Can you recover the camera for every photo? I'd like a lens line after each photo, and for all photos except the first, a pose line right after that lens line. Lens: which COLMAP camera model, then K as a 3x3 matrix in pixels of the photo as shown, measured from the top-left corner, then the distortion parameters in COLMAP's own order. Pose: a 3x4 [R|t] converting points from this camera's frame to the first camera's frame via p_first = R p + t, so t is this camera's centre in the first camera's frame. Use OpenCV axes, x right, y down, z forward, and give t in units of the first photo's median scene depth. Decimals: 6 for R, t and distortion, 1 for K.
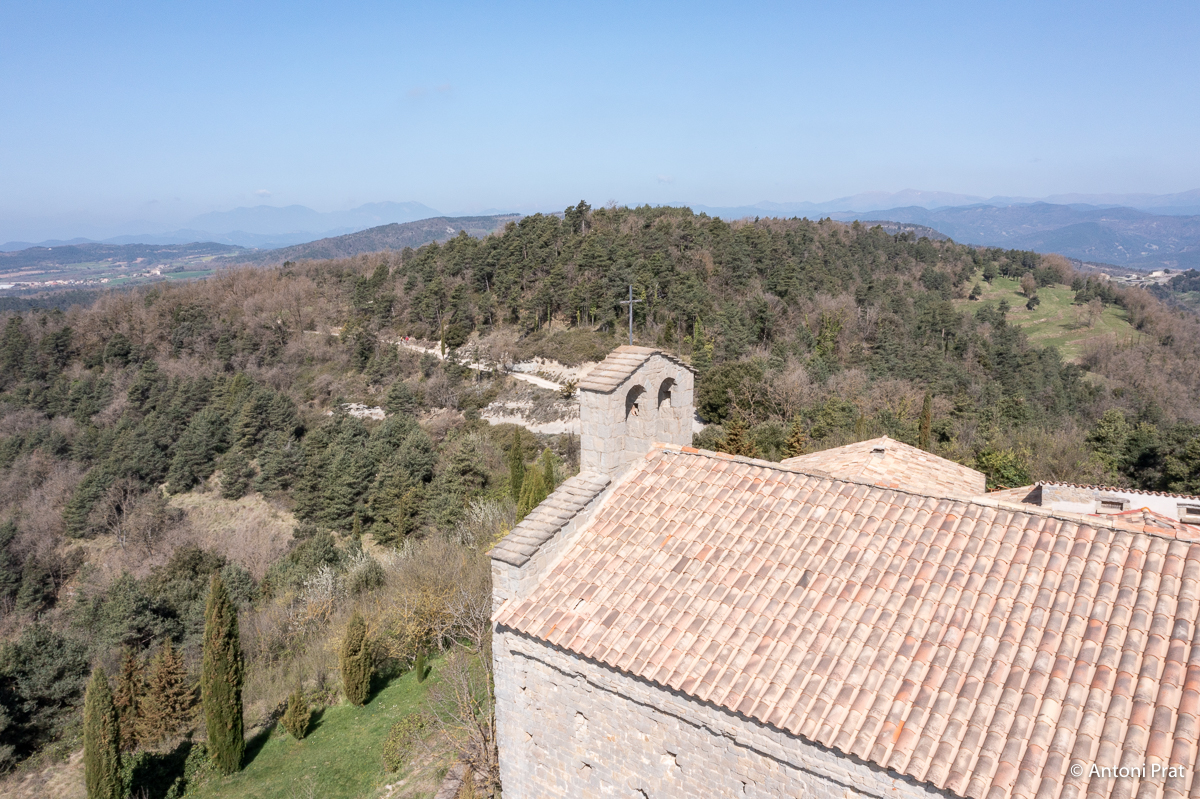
lens RADIAL K [[941.6, 0, 600.0], [0, 941.6, 399.5], [0, 0, 1]] dist [-0.018357, 0.011895]
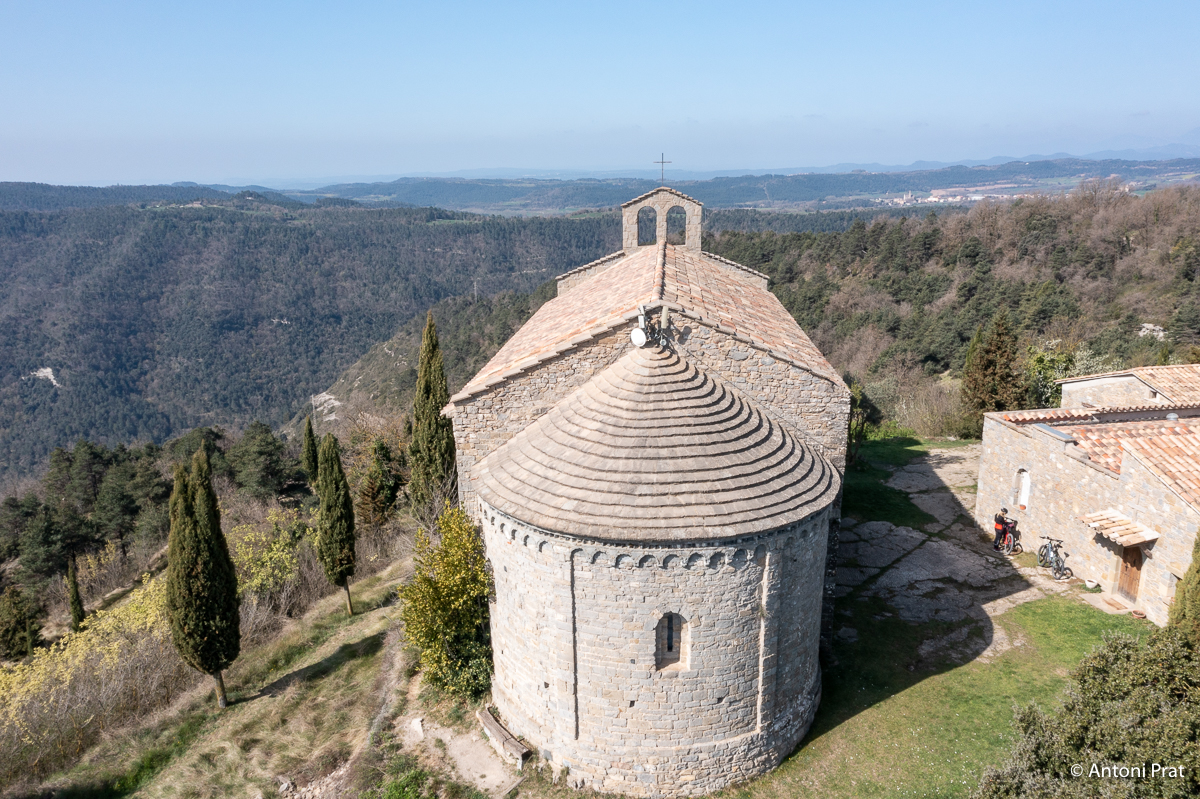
lens RADIAL K [[941.6, 0, 600.0], [0, 941.6, 399.5], [0, 0, 1]] dist [-0.018357, 0.011895]
pose [[0.587244, 0.205301, -0.782941, 0.137892], [-0.136894, 0.978555, 0.153918, 0.007572], [0.797750, 0.016793, 0.602755, -0.016369]]
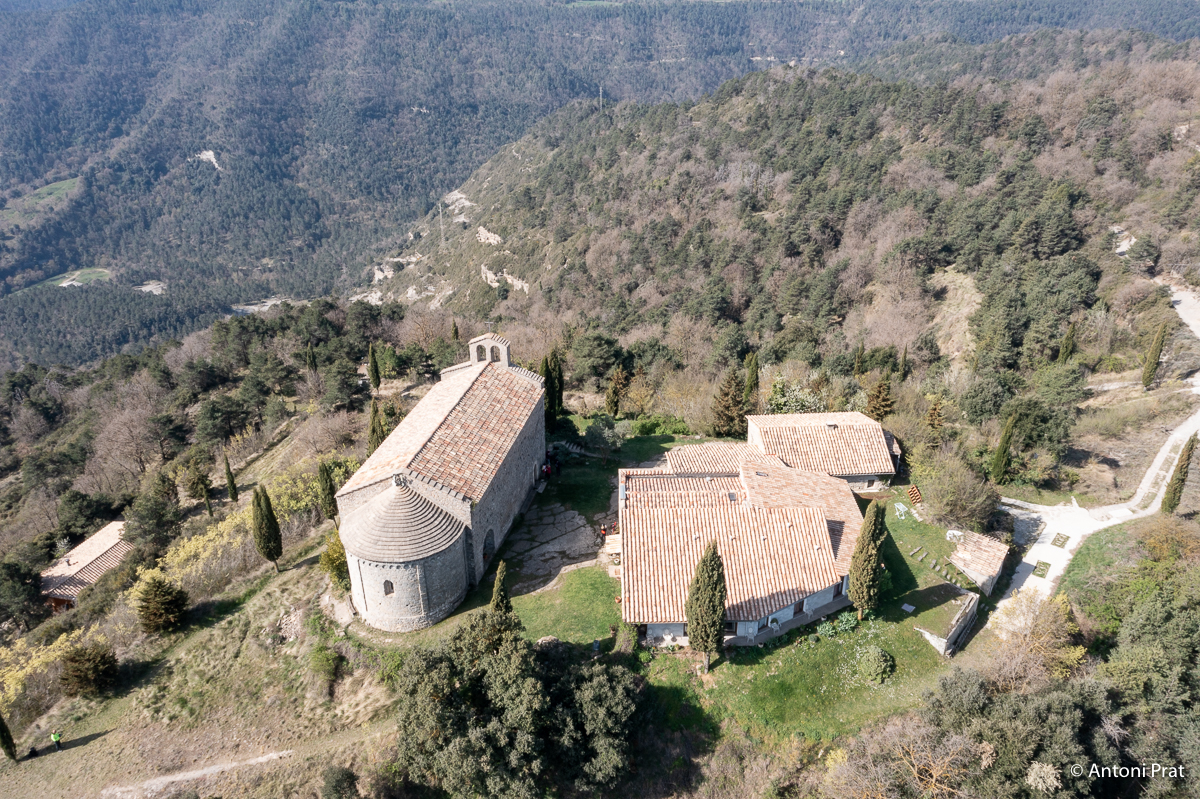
lens RADIAL K [[941.6, 0, 600.0], [0, 941.6, 399.5], [0, 0, 1]] dist [-0.018357, 0.011895]
pose [[0.454814, 0.413346, -0.788853, 0.299130], [-0.150643, 0.908711, 0.389296, -0.123097], [0.877753, -0.058222, 0.475563, -0.032614]]
